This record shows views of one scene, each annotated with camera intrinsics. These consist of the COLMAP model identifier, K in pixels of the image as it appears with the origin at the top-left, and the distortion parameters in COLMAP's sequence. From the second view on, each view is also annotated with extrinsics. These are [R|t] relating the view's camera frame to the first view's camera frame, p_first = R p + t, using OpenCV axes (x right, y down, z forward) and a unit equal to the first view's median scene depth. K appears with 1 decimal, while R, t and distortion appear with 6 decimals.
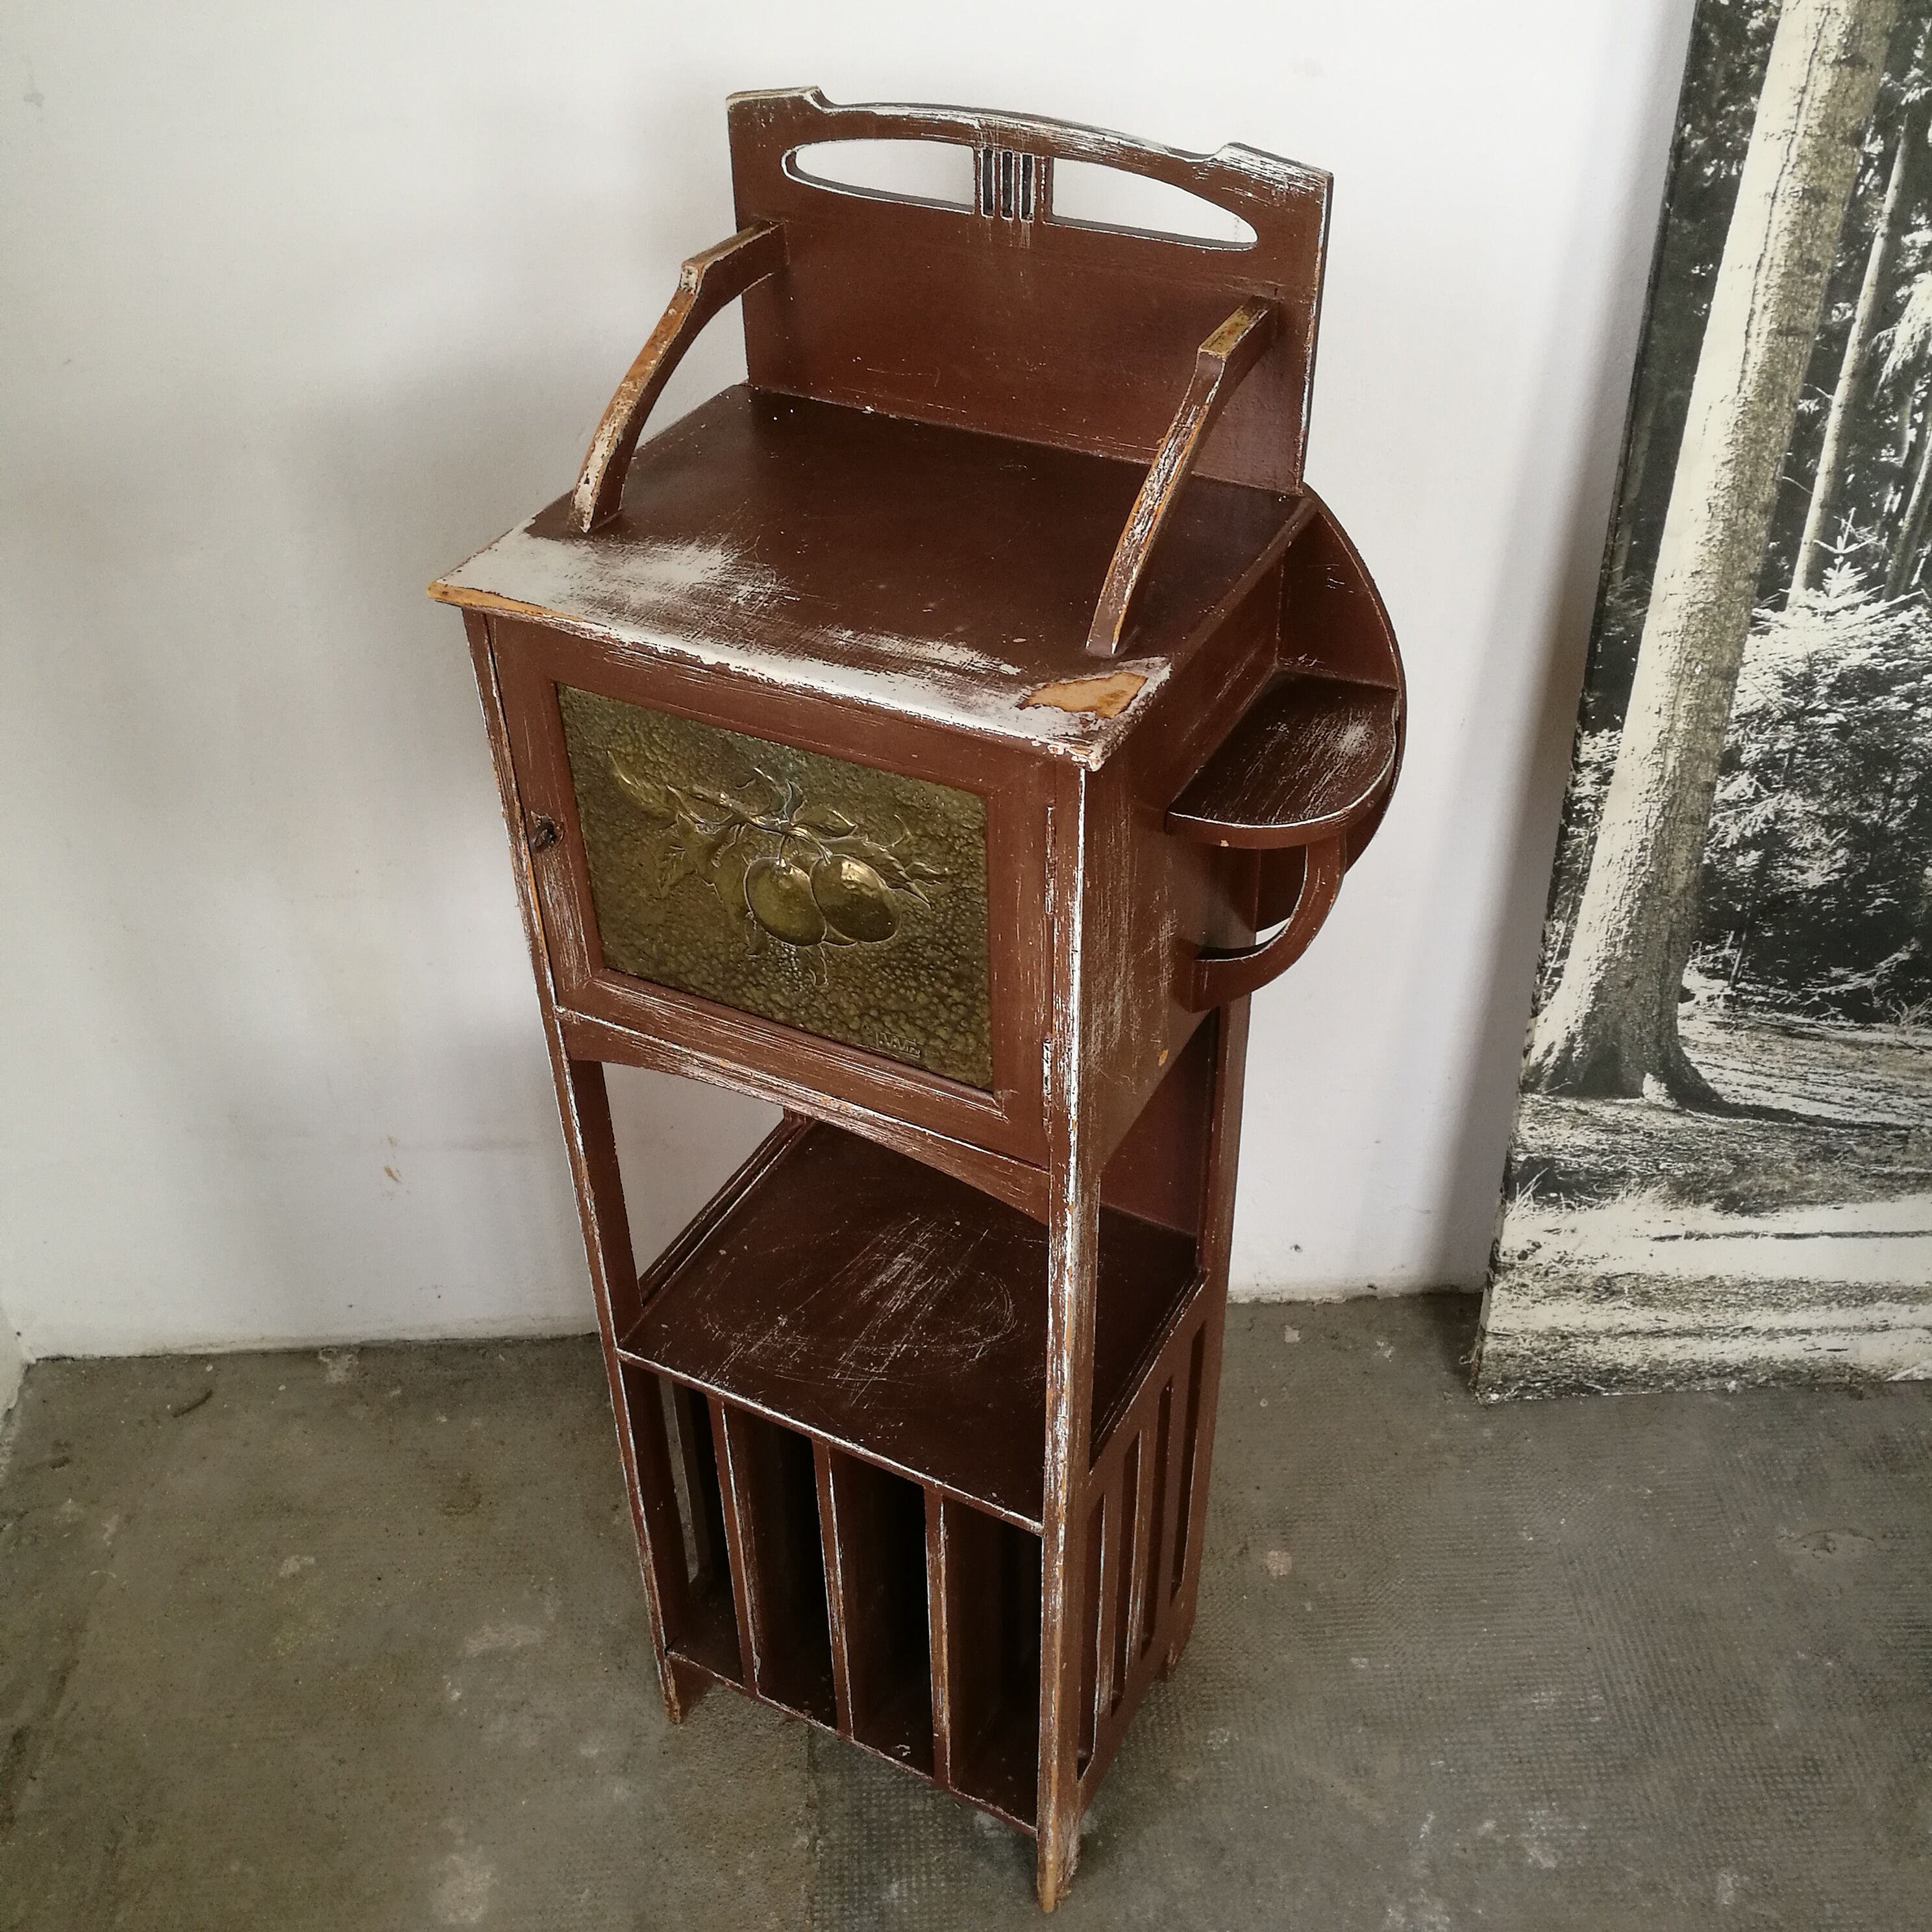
lens RADIAL K [[1990.9, 0, 985.0], [0, 1990.9, 937.9], [0, 0, 1]] dist [0.095401, -0.390682]
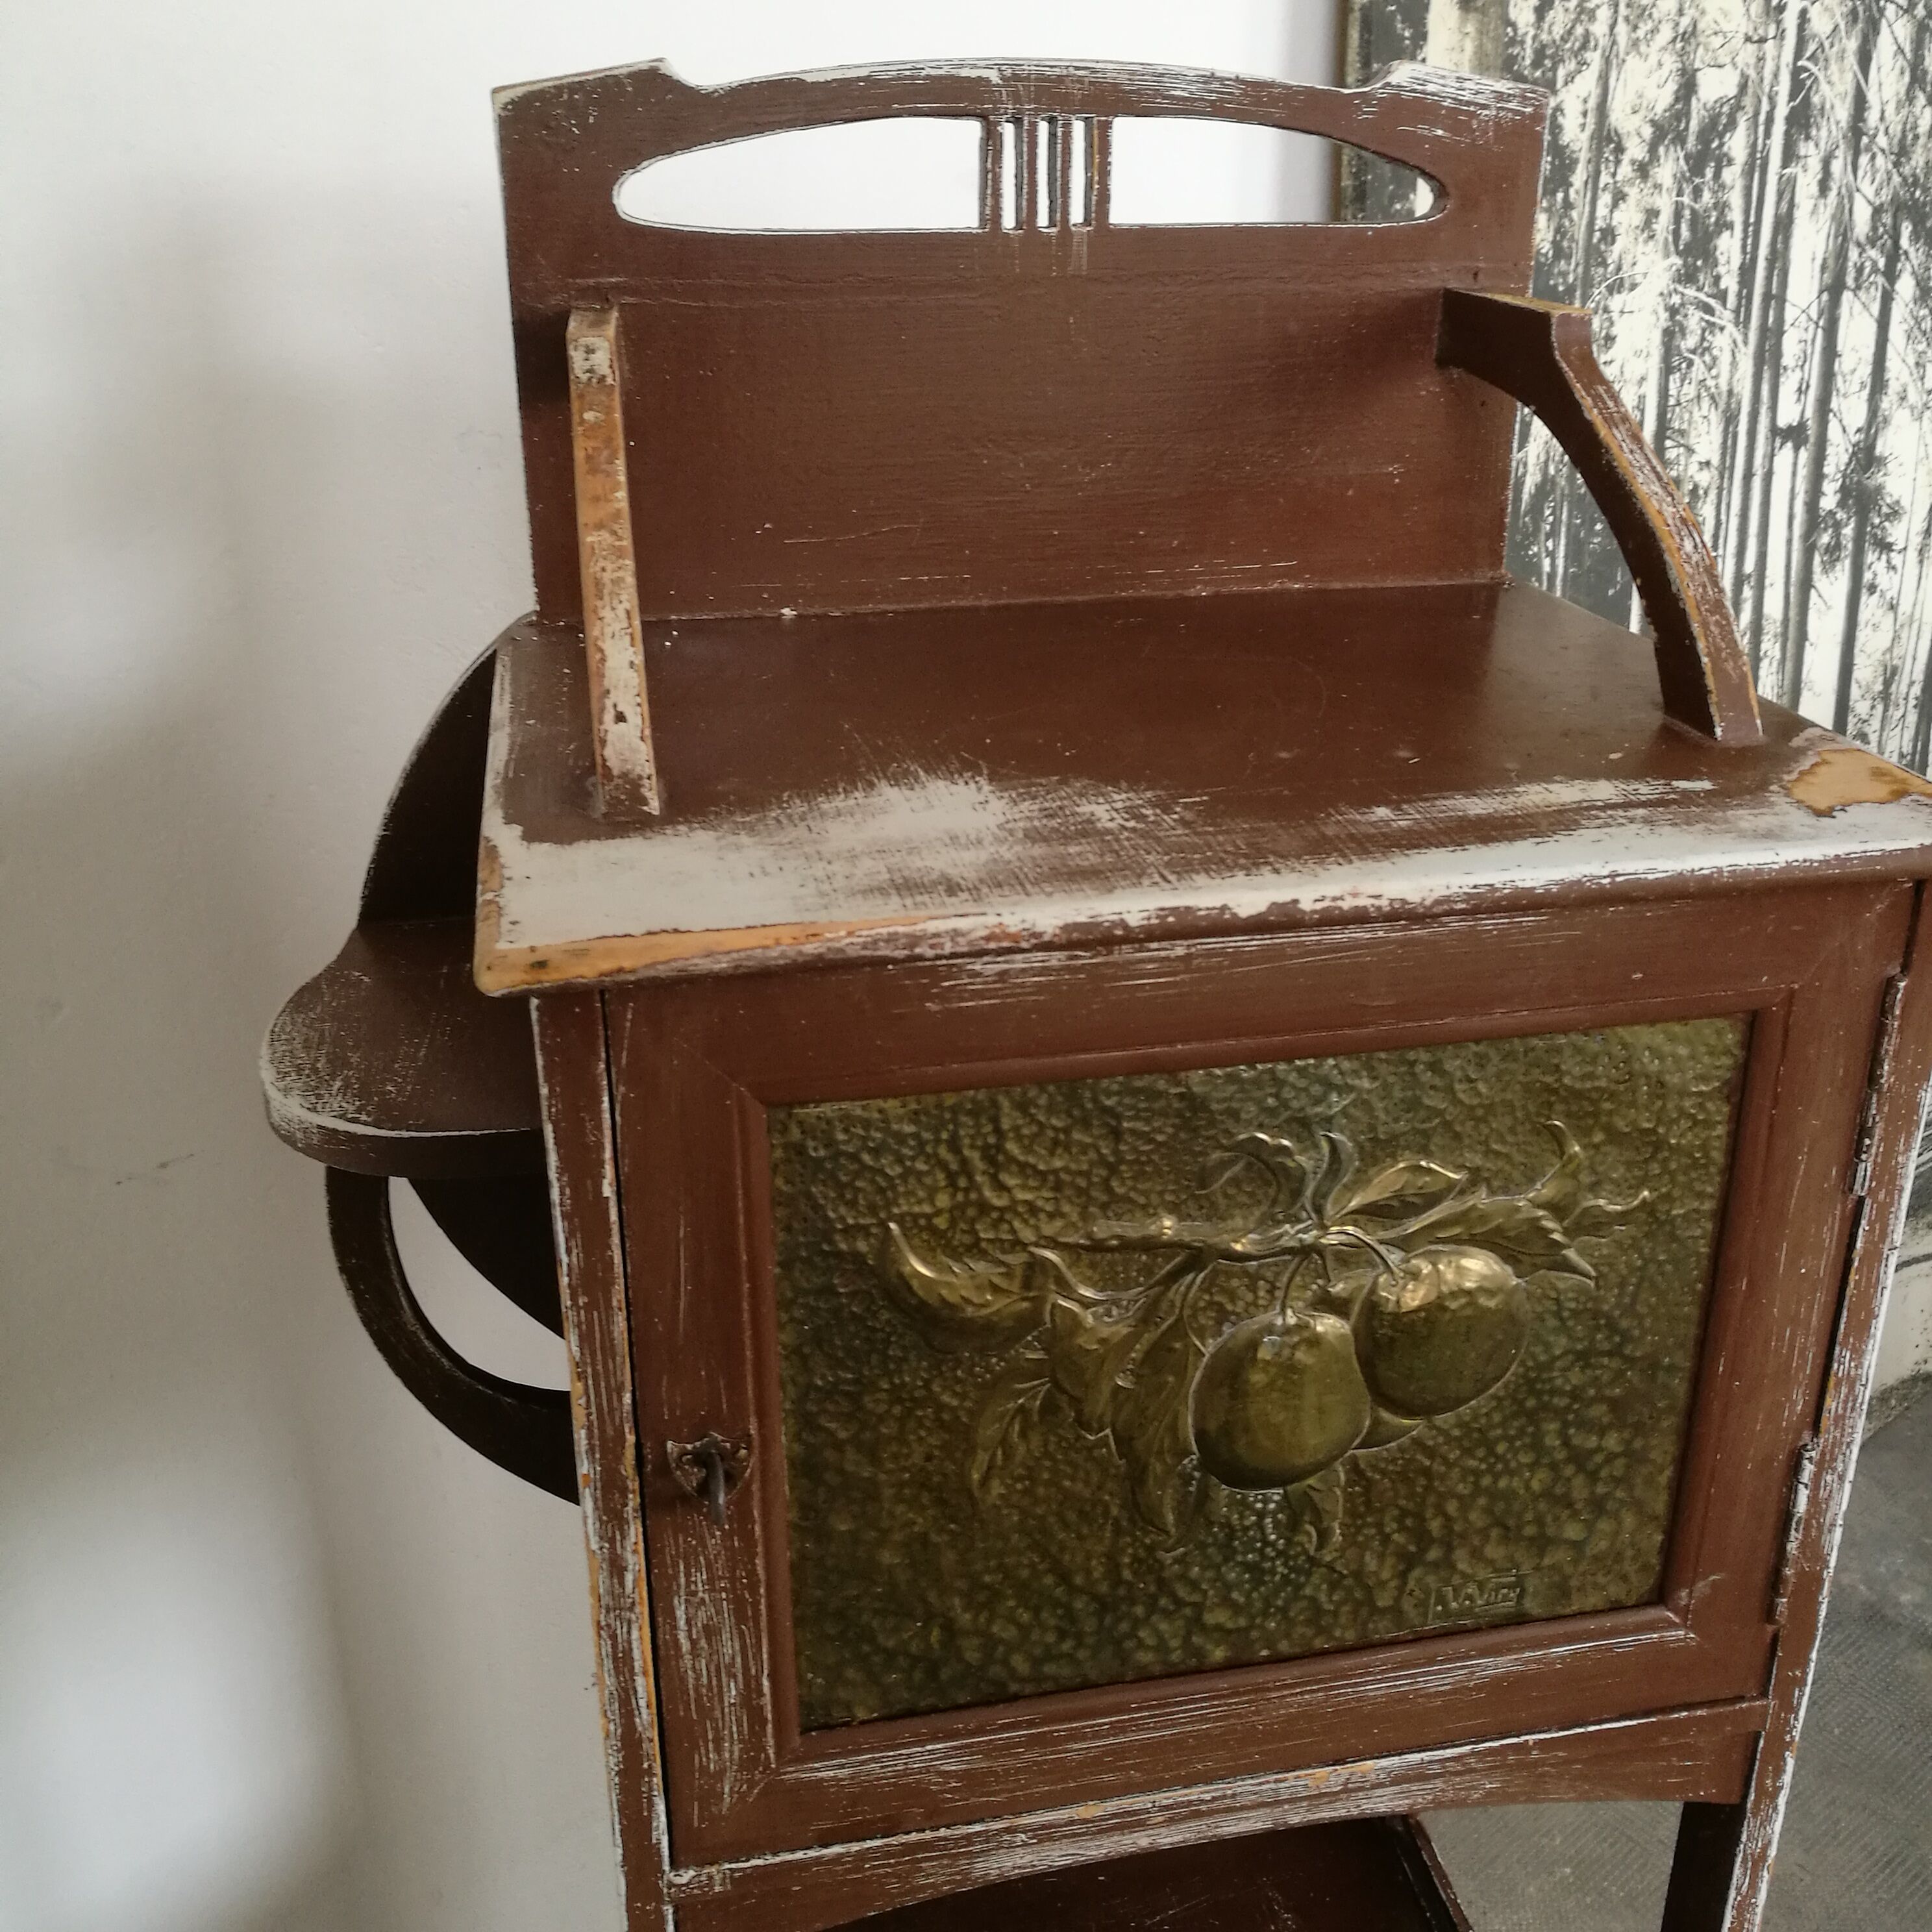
lens RADIAL K [[2002.7, 0, 977.3], [0, 2002.7, 953.7], [0, 0, 1]] dist [0.059305, -0.180639]
pose [[0.786262, -0.229703, 0.573610, -0.412942], [0.369158, 0.919068, -0.137973, -0.077402], [-0.495494, 0.320235, 0.807425, 0.583226]]
